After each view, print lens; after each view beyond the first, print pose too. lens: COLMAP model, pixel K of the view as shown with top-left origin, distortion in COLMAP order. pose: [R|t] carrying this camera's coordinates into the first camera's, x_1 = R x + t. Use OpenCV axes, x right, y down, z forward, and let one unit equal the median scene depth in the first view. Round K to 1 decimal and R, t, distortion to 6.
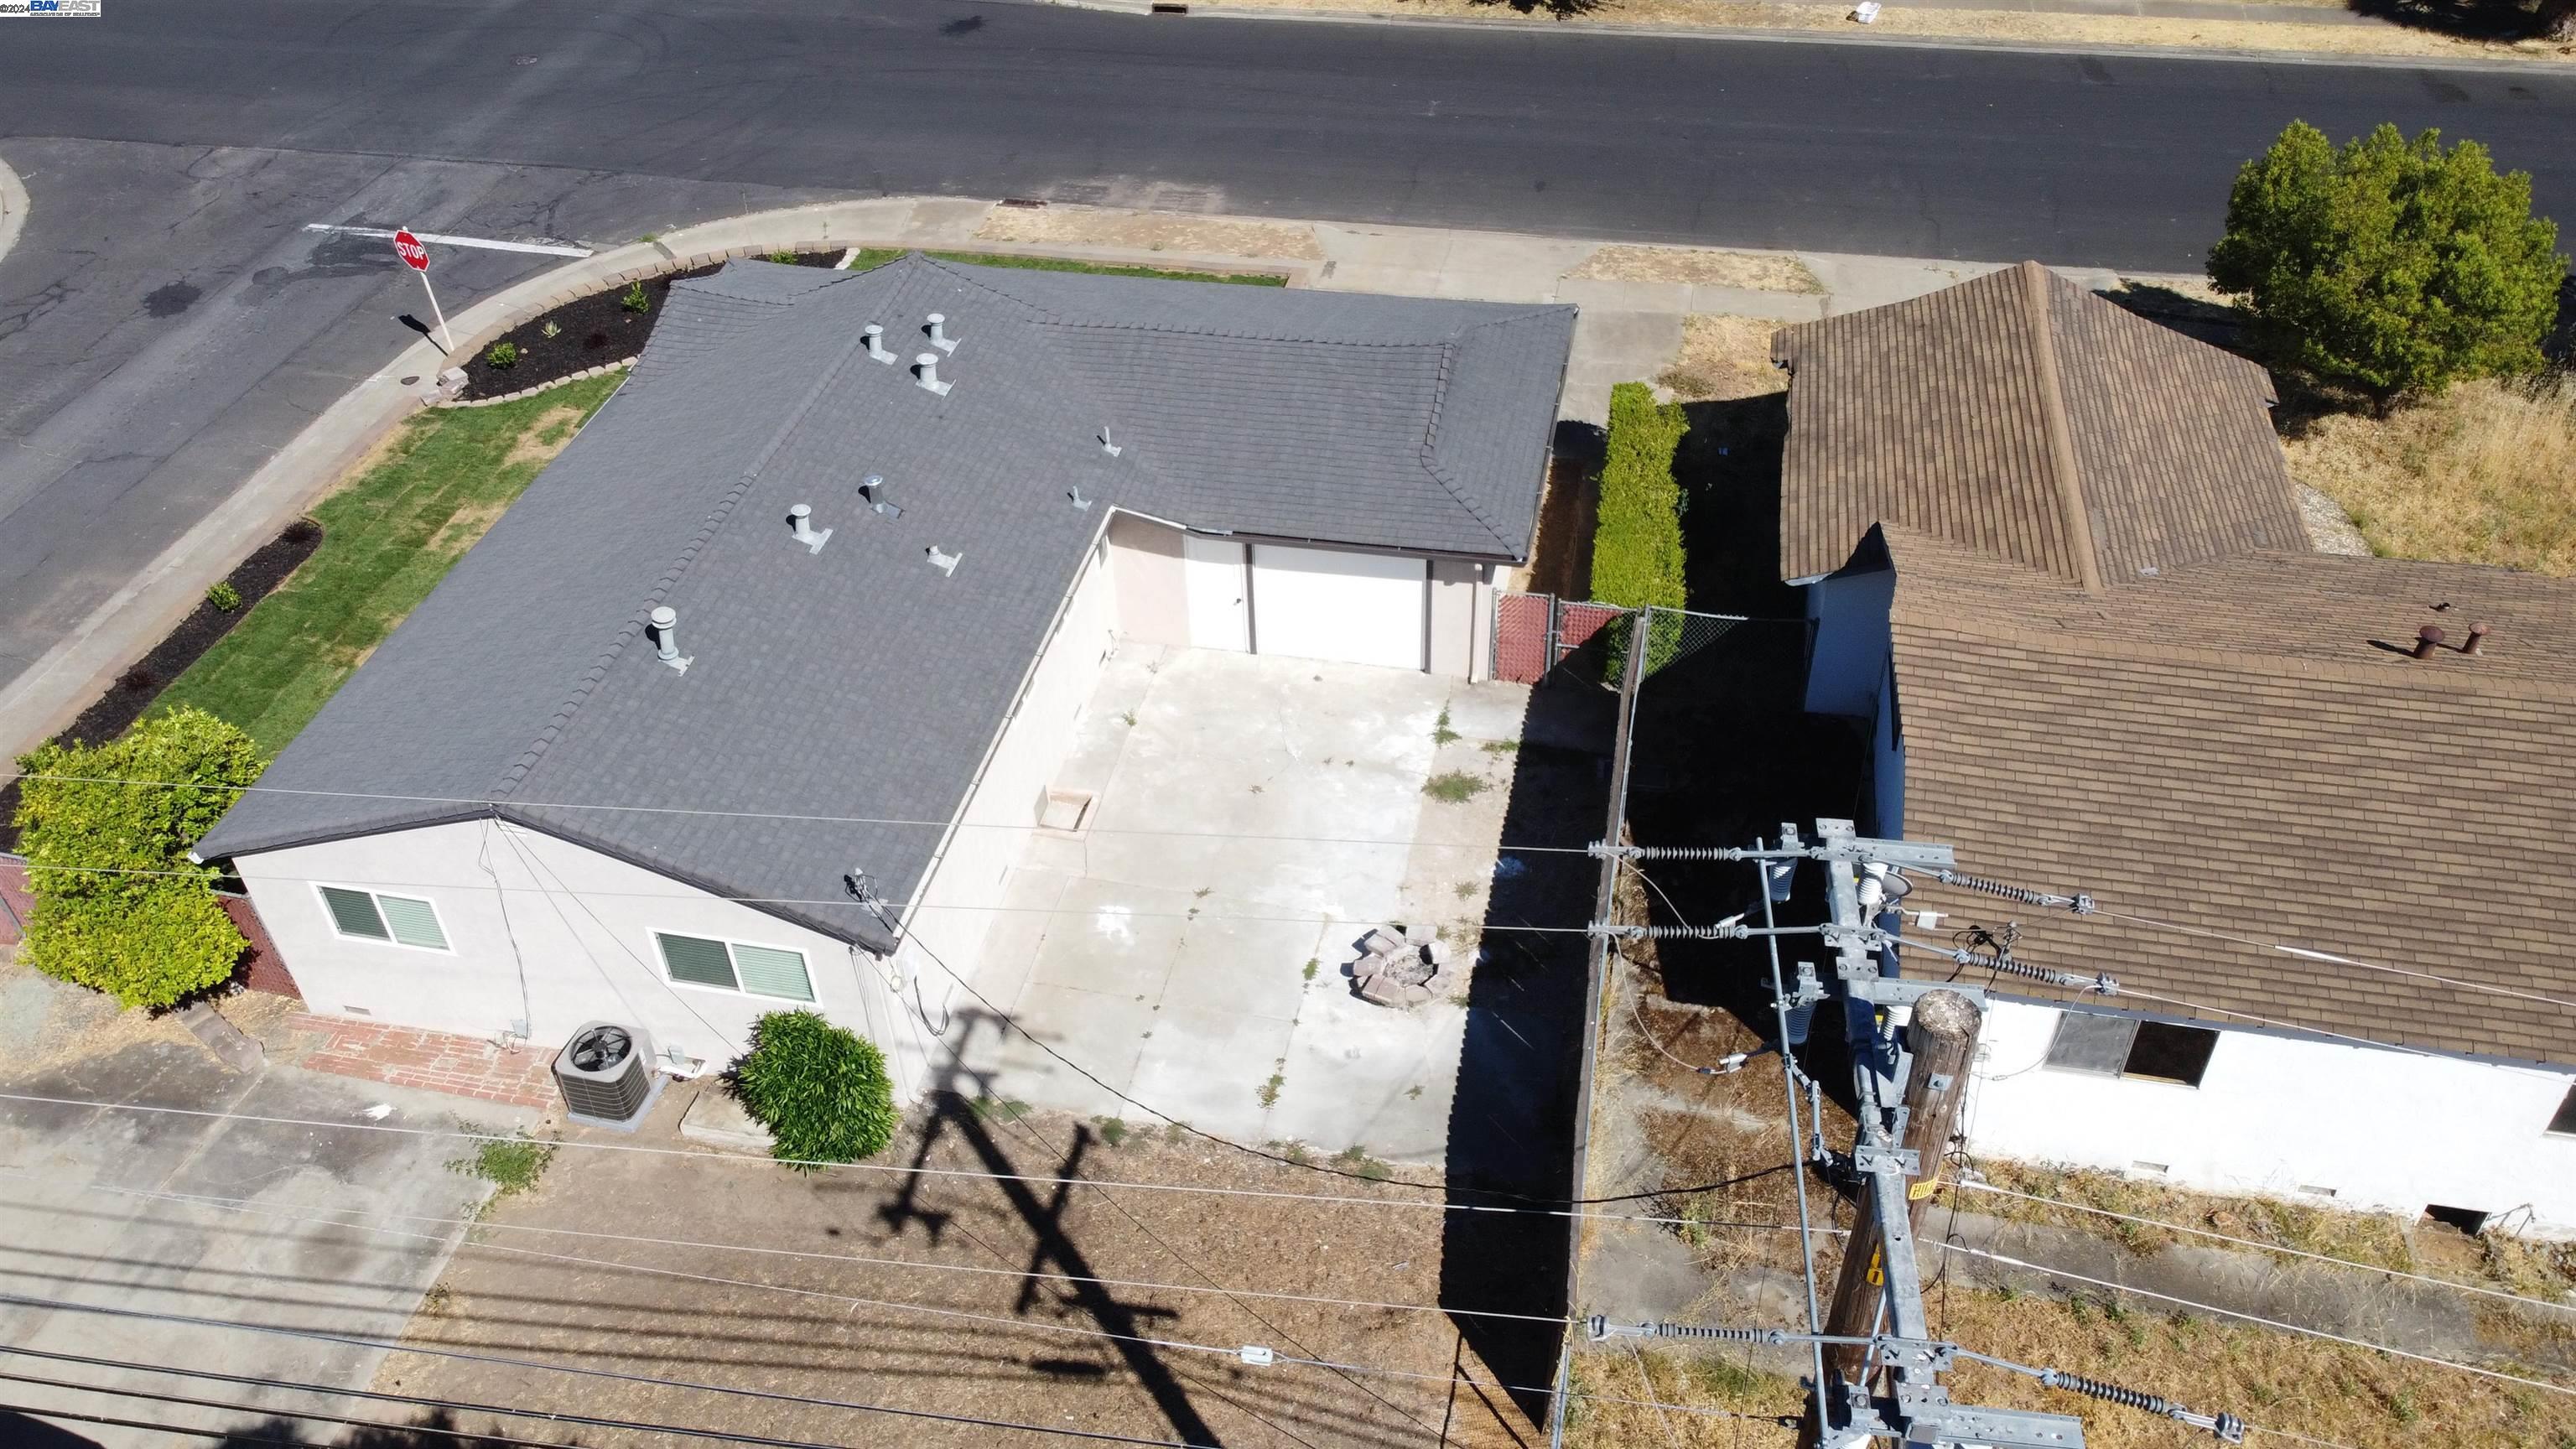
lens RADIAL K [[1953.9, 0, 1287.5], [0, 1953.9, 713.4], [0, 0, 1]] dist [0.000432, -0.000418]
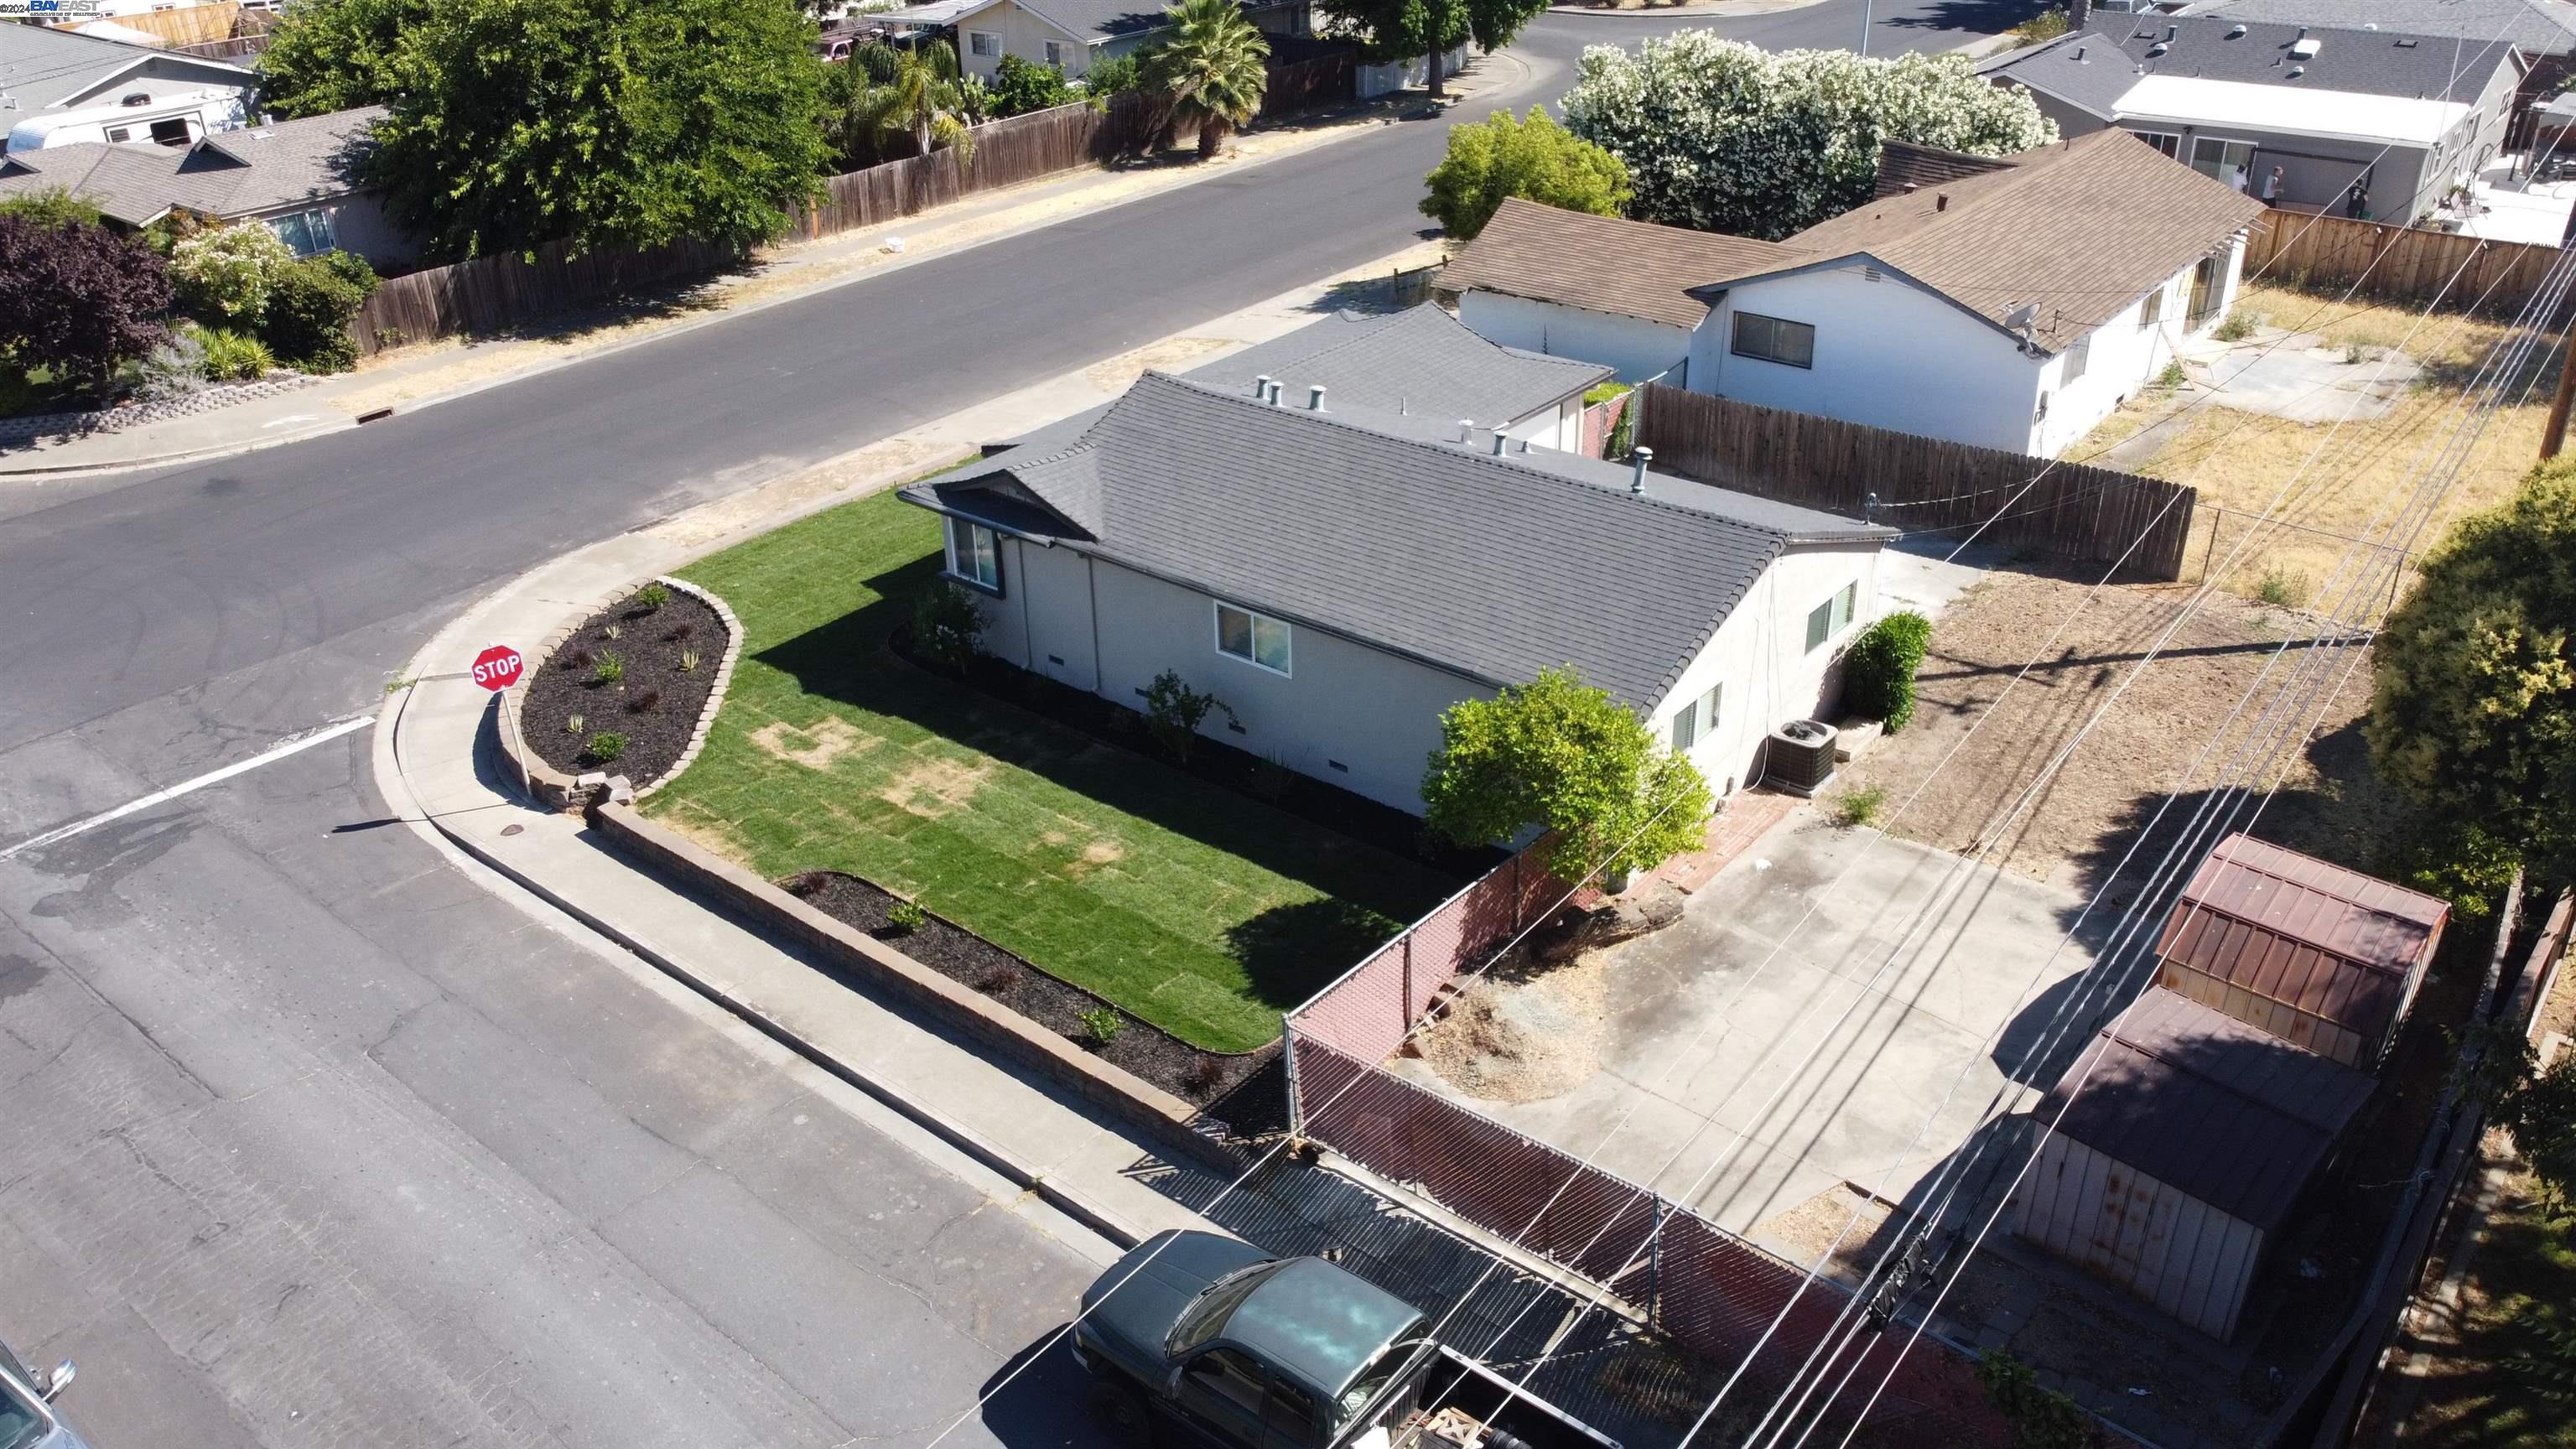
lens RADIAL K [[1937.3, 0, 1288.0], [0, 1937.3, 724.5], [0, 0, 1]] dist [0.004404, -0.011628]
pose [[0.461473, -0.403926, 0.789865, -0.958512], [0.568175, 0.818345, 0.086539, -0.093208], [-0.681337, 0.408846, 0.607144, 0.260172]]
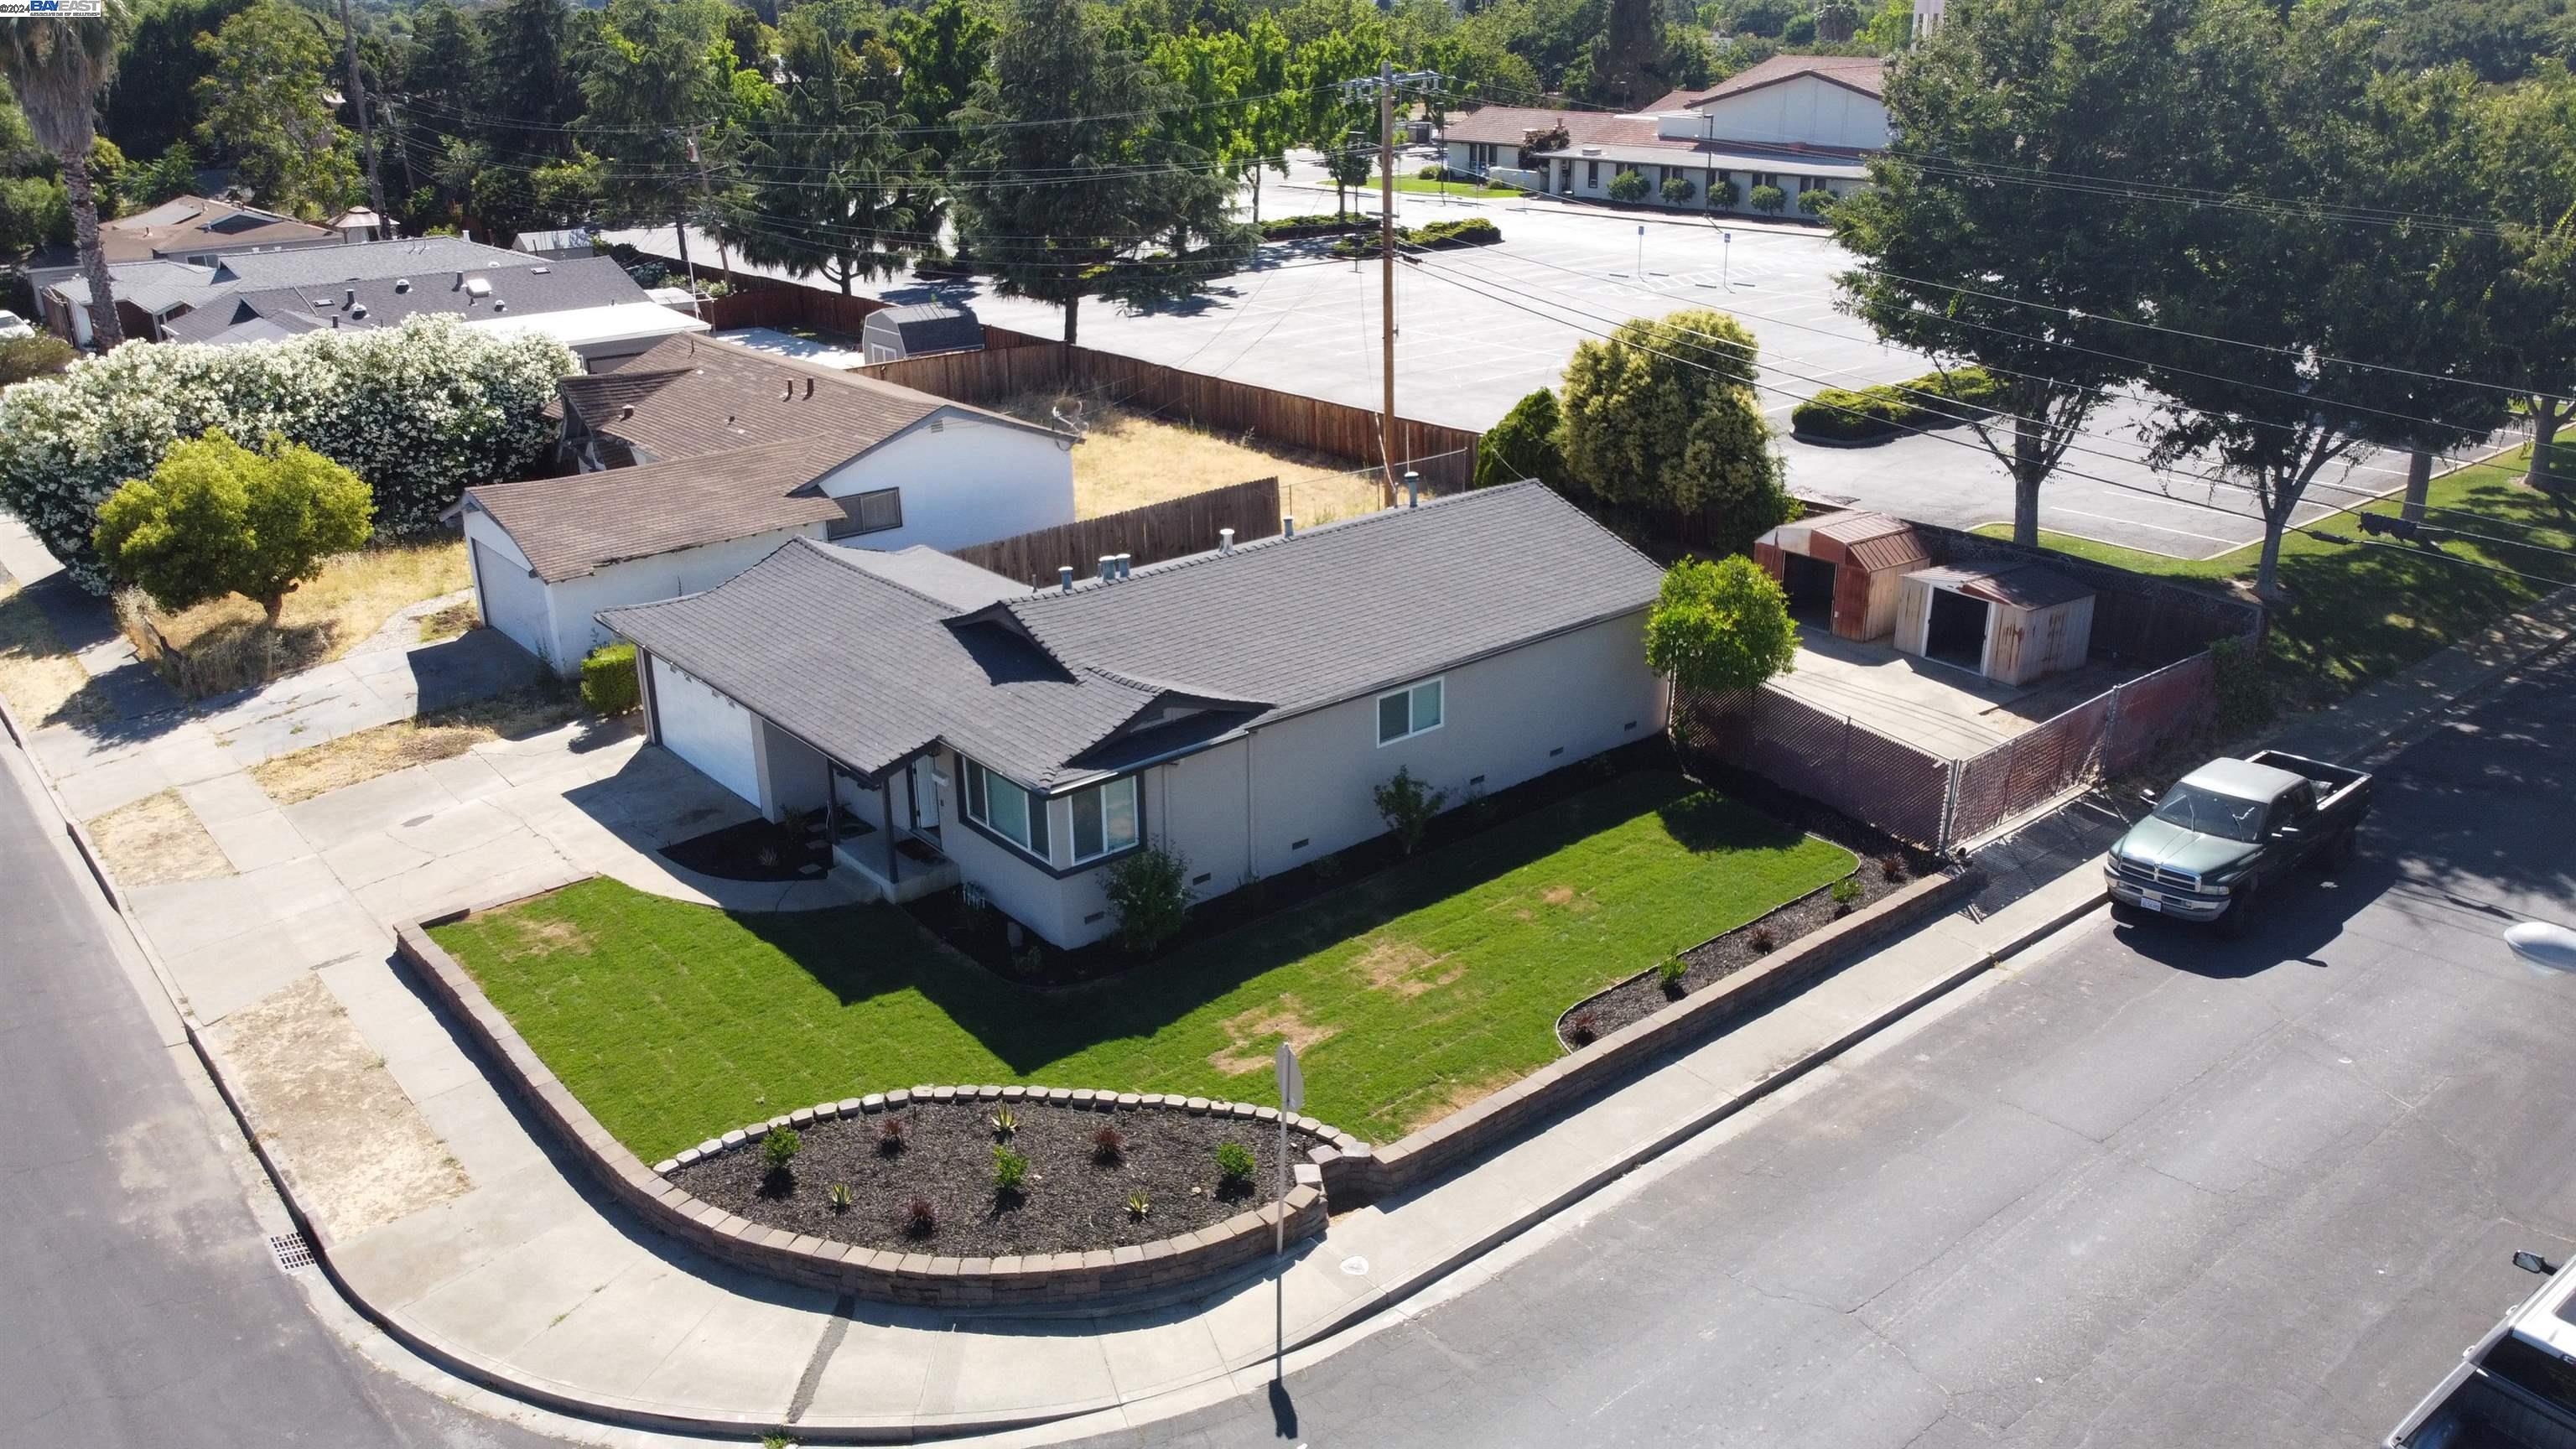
lens RADIAL K [[1953.9, 0, 1287.5], [0, 1953.9, 713.4], [0, 0, 1]] dist [0.000432, -0.000418]
pose [[-0.781567, -0.179310, 0.597496, -0.797159], [0.423425, 0.550885, 0.719192, -0.749008], [-0.458110, 0.815091, -0.354629, 1.118729]]
